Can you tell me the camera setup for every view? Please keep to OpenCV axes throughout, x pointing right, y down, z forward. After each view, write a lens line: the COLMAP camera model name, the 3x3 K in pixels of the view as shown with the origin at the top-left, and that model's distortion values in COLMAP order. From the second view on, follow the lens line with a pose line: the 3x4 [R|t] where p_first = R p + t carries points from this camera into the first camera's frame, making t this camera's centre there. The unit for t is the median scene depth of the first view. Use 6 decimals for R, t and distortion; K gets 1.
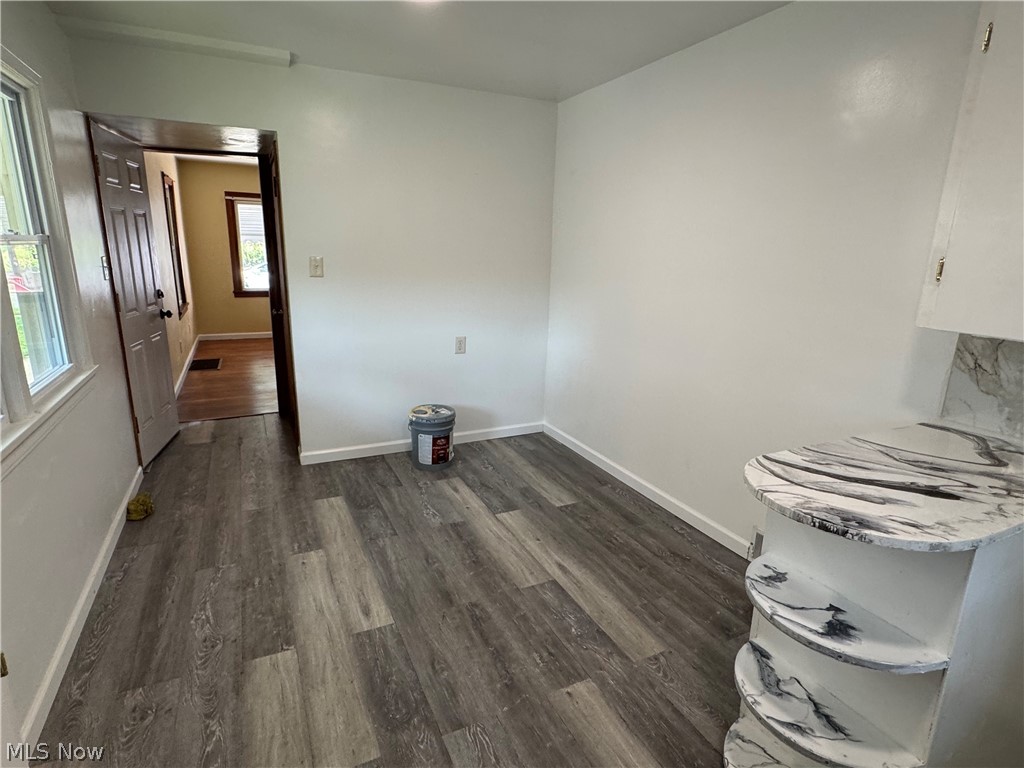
lens RADIAL K [[543.9, 0, 507.8], [0, 543.9, 386.6], [0, 0, 1]] dist [-0.005619, 0.001978]
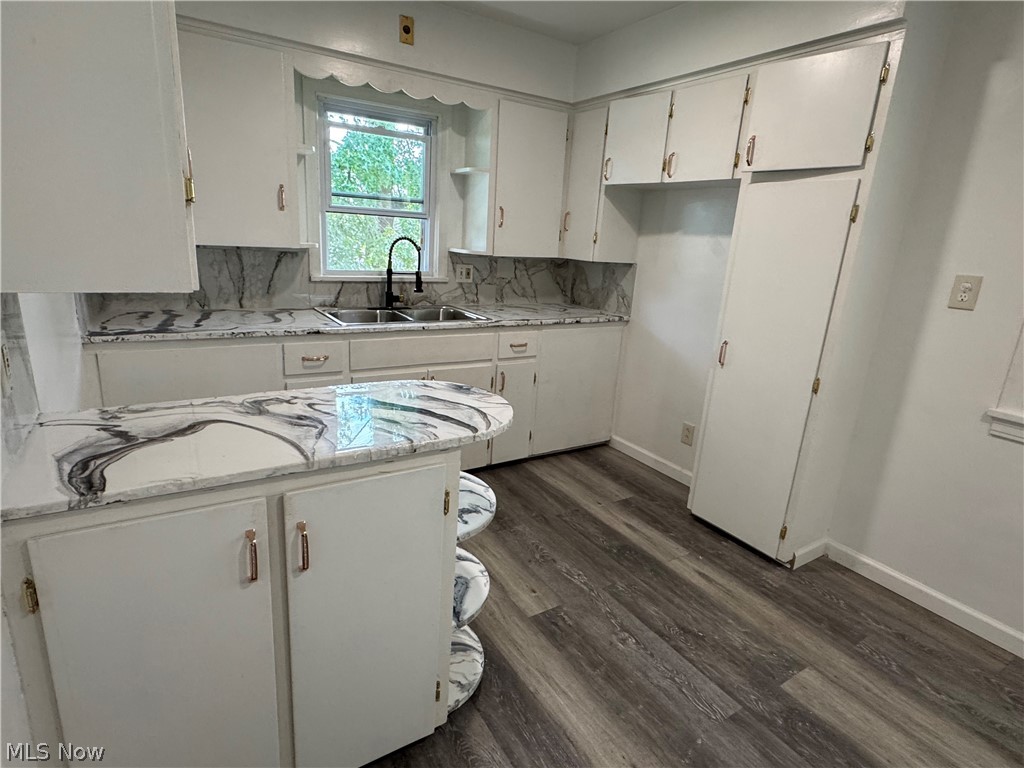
lens RADIAL K [[543.9, 0, 512.0], [0, 543.9, 384.7], [0, 0, 1]] dist [-0.005619, 0.001978]
pose [[-0.989625, -0.047044, -0.135754, 0.379177], [-0.108738, 0.862817, 0.493683, -0.269018], [0.093906, 0.503322, -0.858981, 1.218372]]
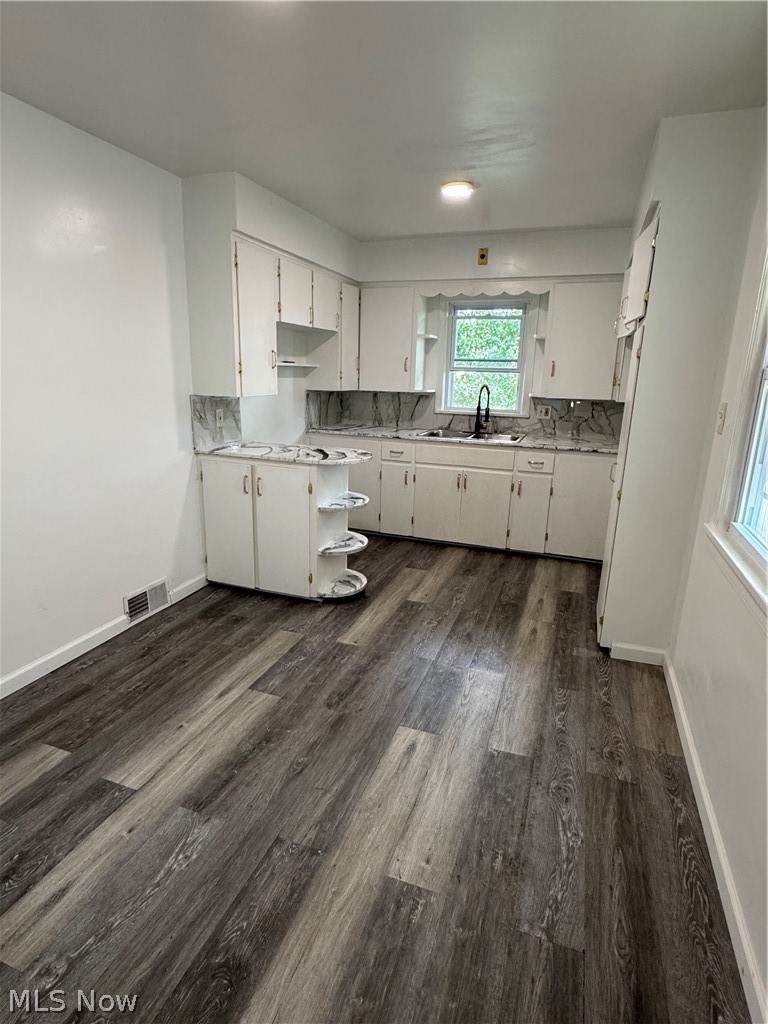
lens RADIAL K [[543.9, 0, 386.6], [0, 543.9, 510.3], [0, 0, 1]] dist [-0.005619, 0.001978]
pose [[-0.703475, -0.214635, 0.677535, -0.838964], [0.138249, 0.893774, 0.426680, -0.400083], [-0.697144, 0.393827, -0.599075, 1.530381]]
